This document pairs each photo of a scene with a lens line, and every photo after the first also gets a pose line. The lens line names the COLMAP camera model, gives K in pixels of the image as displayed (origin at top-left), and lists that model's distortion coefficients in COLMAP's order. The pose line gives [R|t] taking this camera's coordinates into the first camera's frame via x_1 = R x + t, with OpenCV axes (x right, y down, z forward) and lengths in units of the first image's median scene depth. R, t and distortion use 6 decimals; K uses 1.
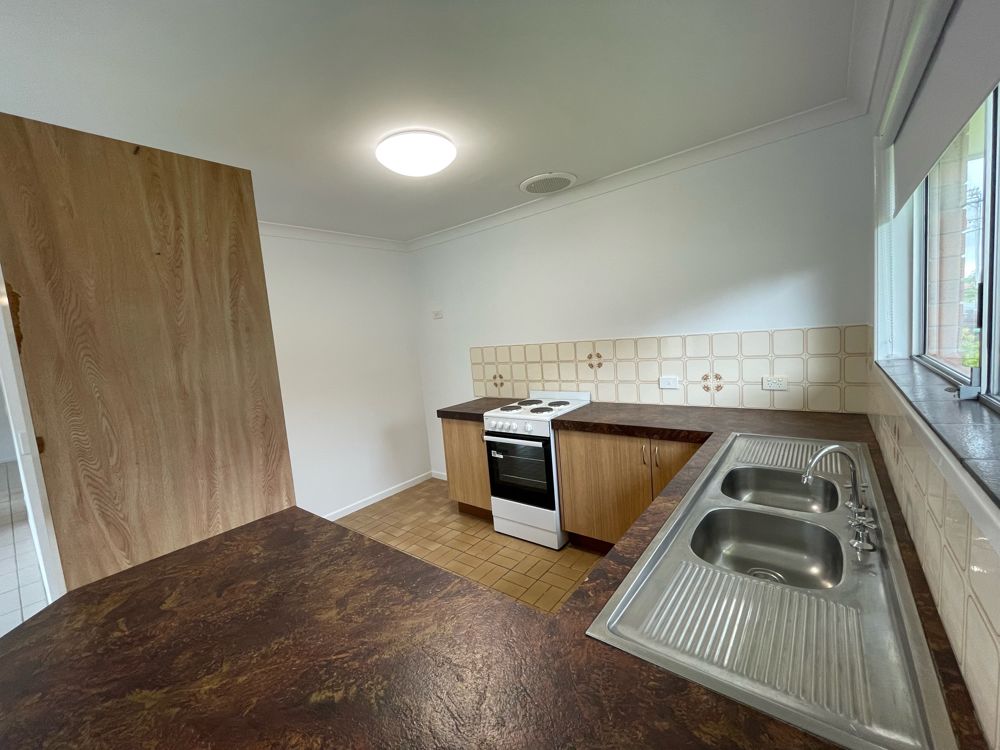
lens RADIAL K [[407.5, 0, 500.9], [0, 407.5, 371.7], [0, 0, 1]] dist [-0.000053, 0.000246]
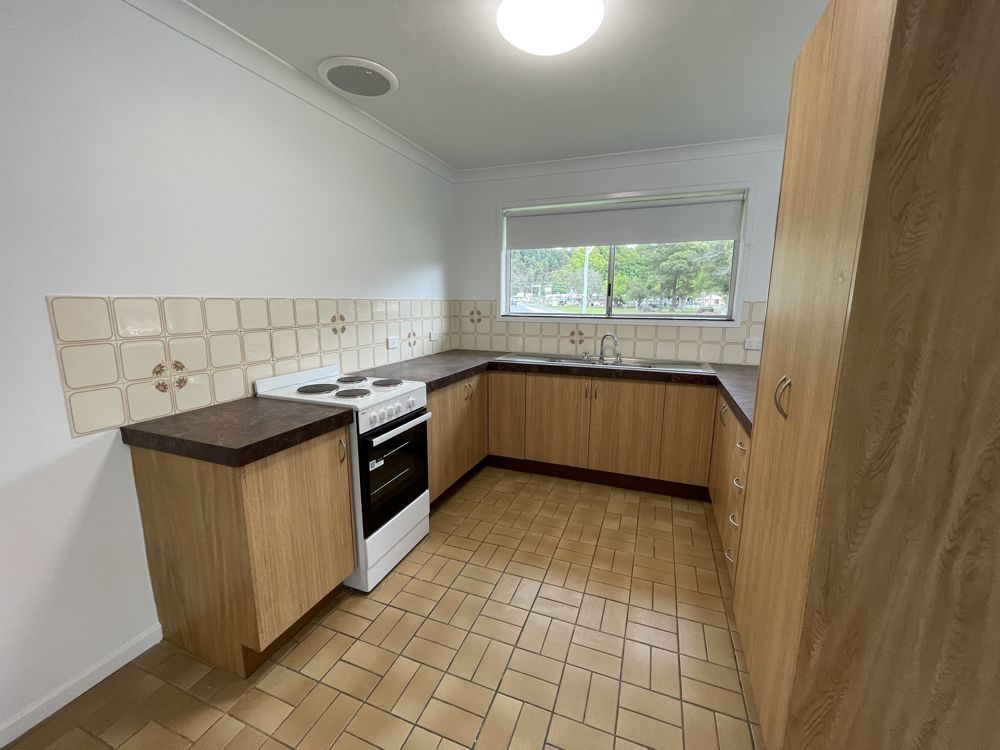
lens RADIAL K [[407.5, 0, 500.0], [0, 407.5, 374.6], [0, 0, 1]] dist [-0.000053, 0.000246]
pose [[-0.296588, -0.087252, 0.951011, -0.645051], [0.114489, 0.985387, 0.126112, 0.006193], [-0.948118, 0.146284, -0.282264, 0.946952]]
